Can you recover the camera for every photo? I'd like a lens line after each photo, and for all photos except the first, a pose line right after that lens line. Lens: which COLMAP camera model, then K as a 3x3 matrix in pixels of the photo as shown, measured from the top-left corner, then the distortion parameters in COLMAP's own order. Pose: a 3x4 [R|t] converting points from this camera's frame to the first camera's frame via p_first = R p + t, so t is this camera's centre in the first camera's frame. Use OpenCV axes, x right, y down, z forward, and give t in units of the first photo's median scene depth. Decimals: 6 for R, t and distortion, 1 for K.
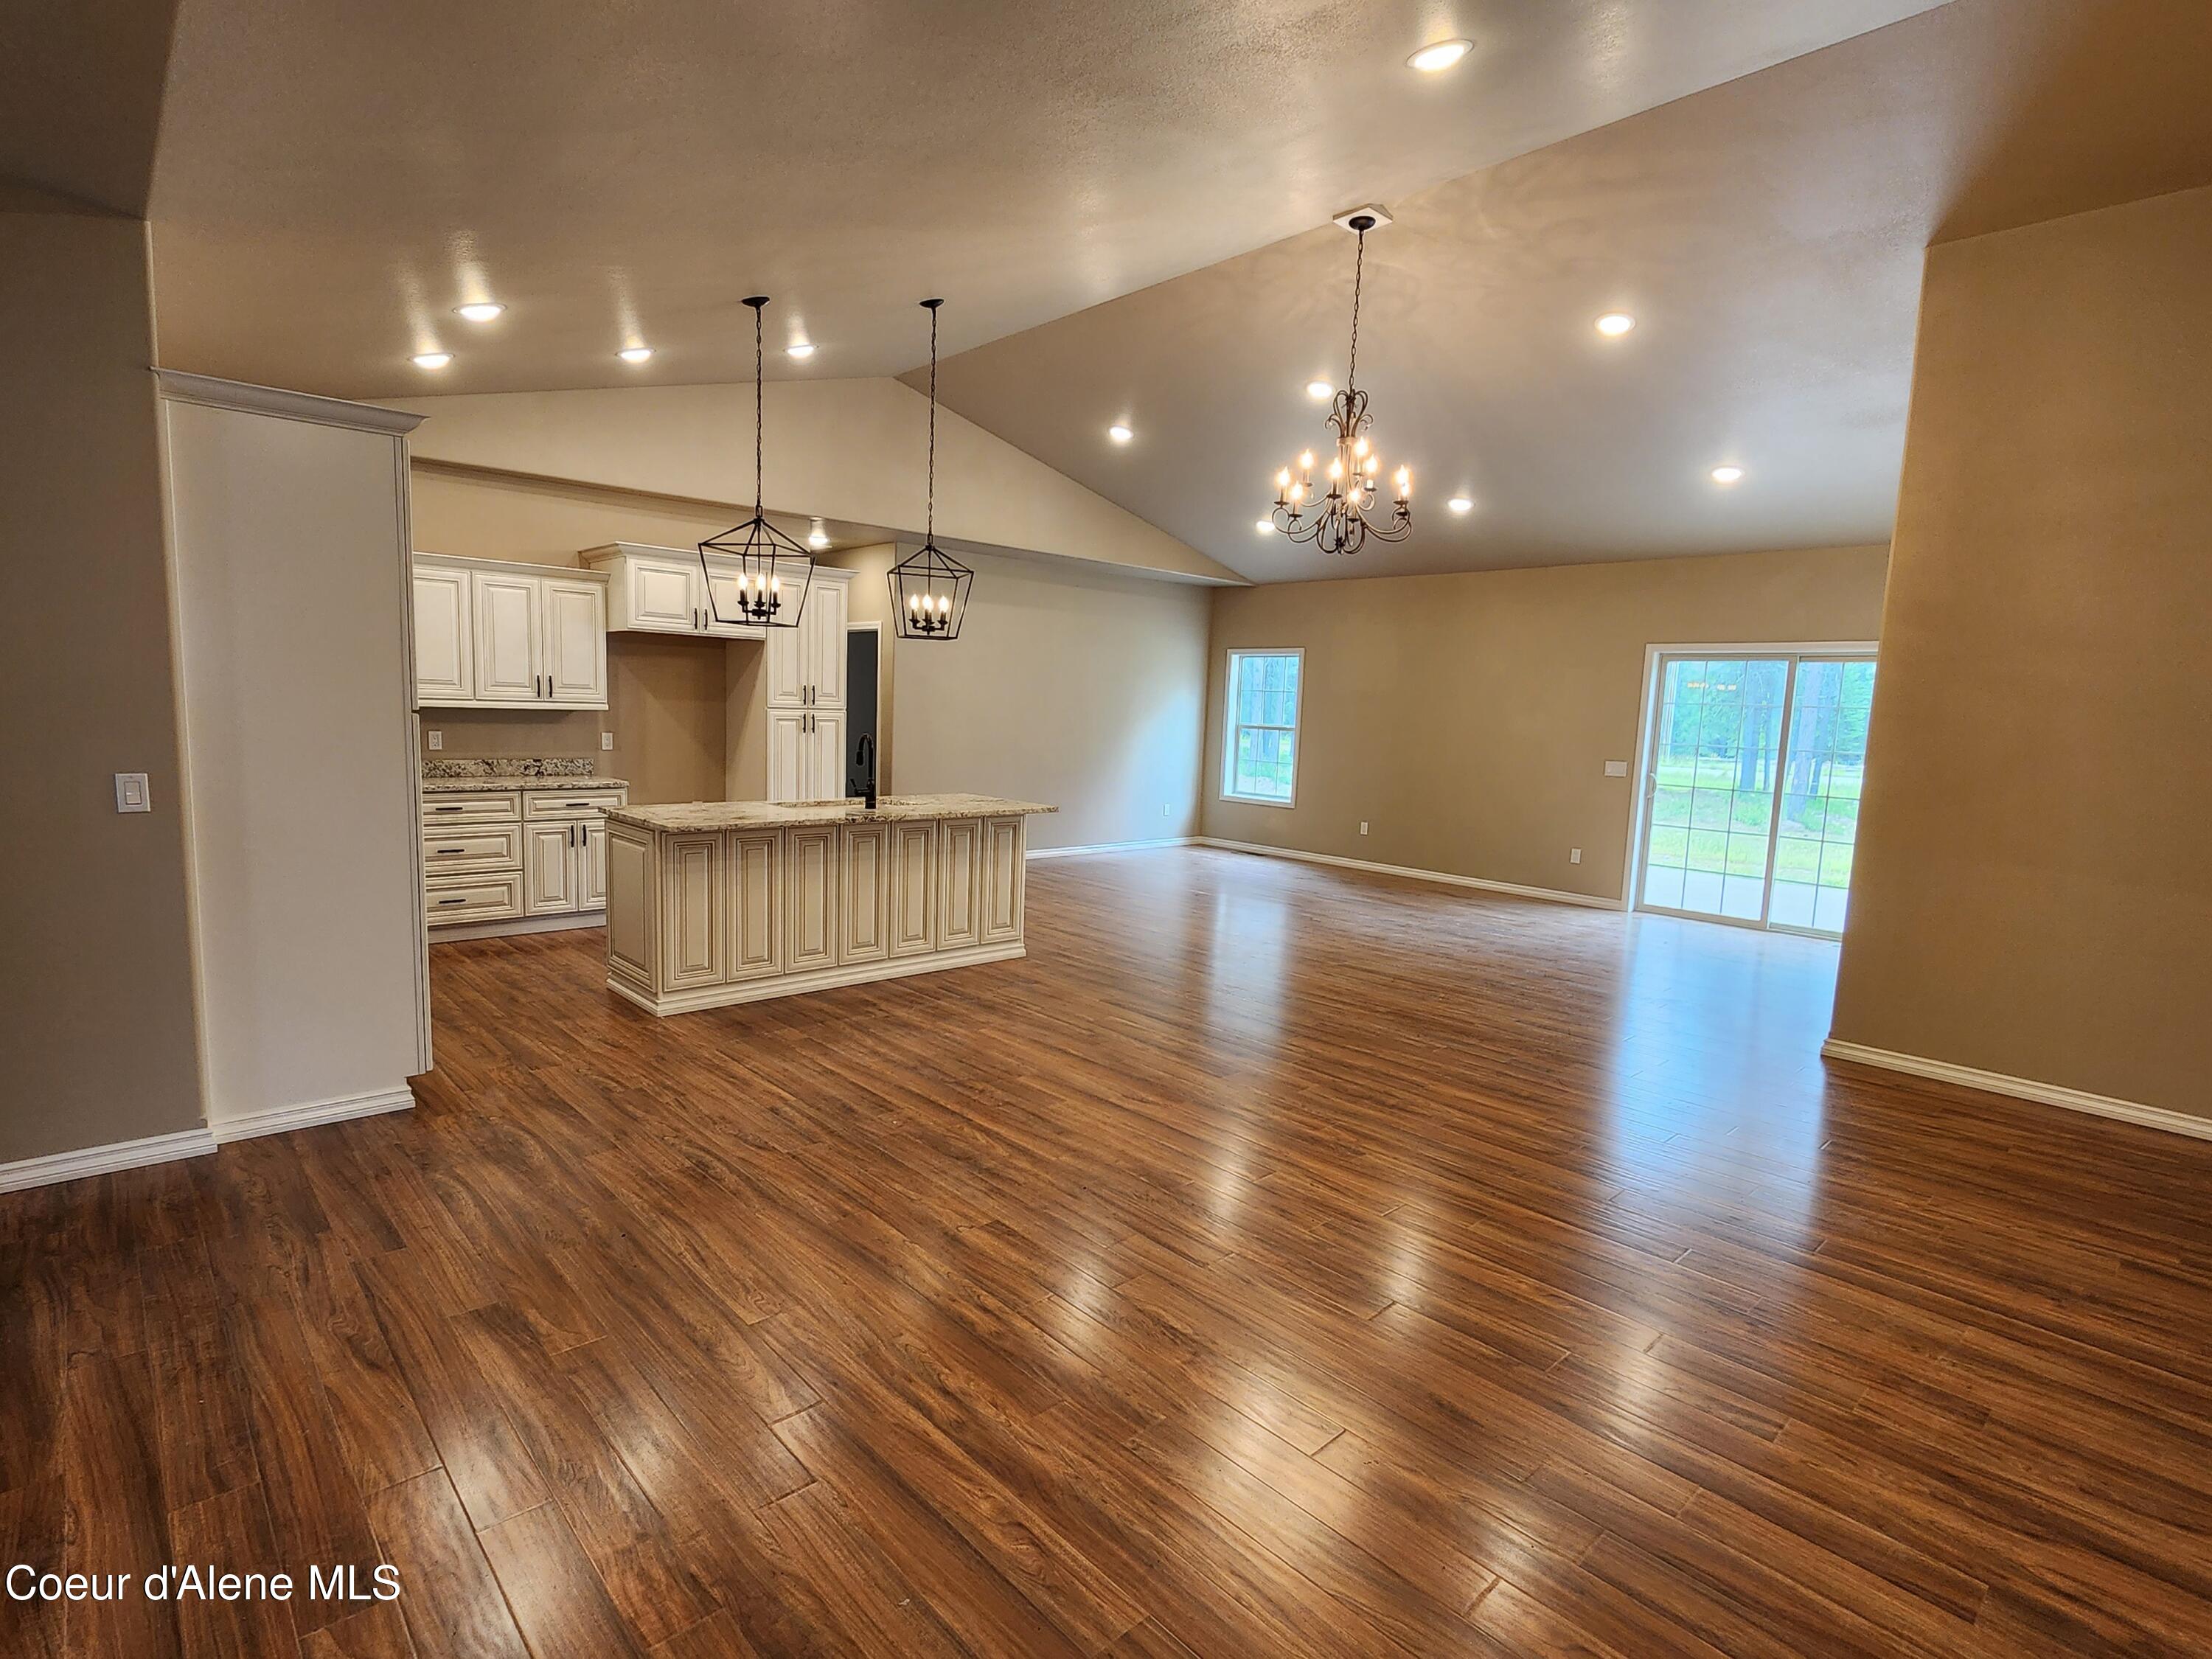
lens RADIAL K [[1110.3, 0, 1080.3], [0, 1110.3, 836.7], [0, 0, 1]] dist [0.000743, -0.000545]
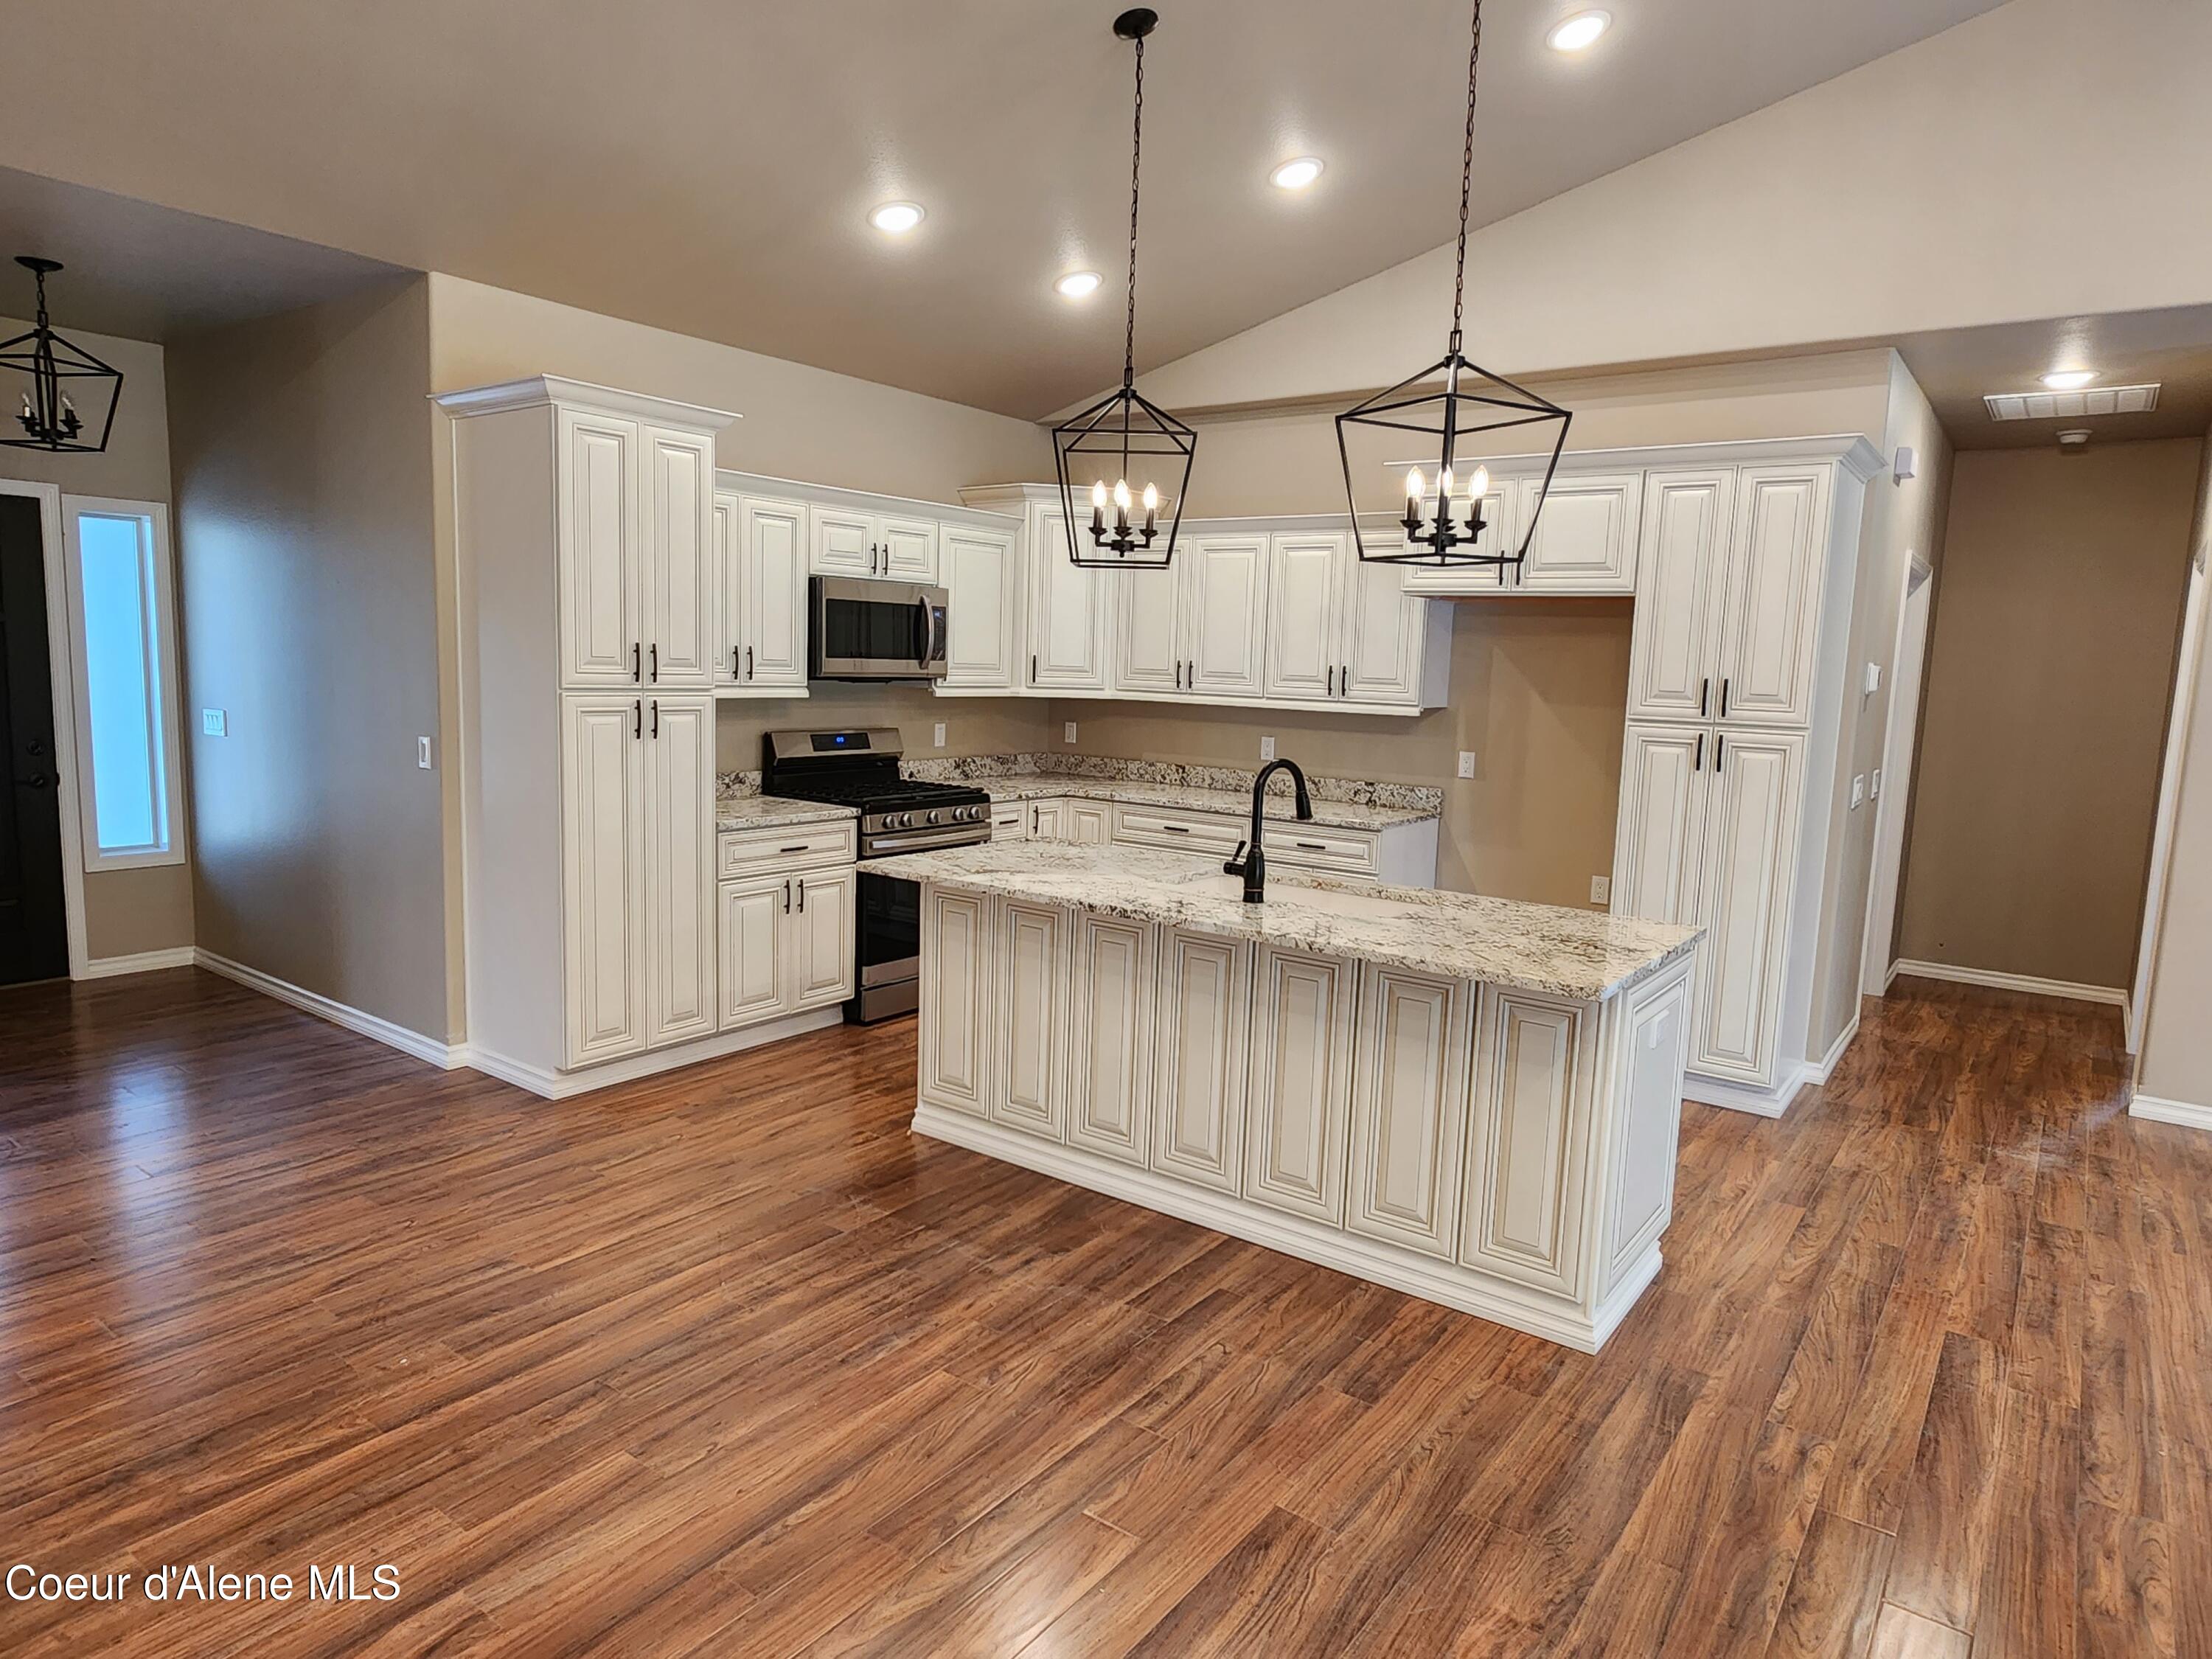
lens RADIAL K [[1331.1, 0, 1093.2], [0, 1331.1, 823.5], [0, 0, 1]] dist [0.000641, -0.001604]
pose [[0.192575, 0.094750, -0.976697, 0.384284], [-0.144442, 0.987223, 0.067291, -0.089202], [0.970593, 0.128118, 0.203800, 0.769581]]
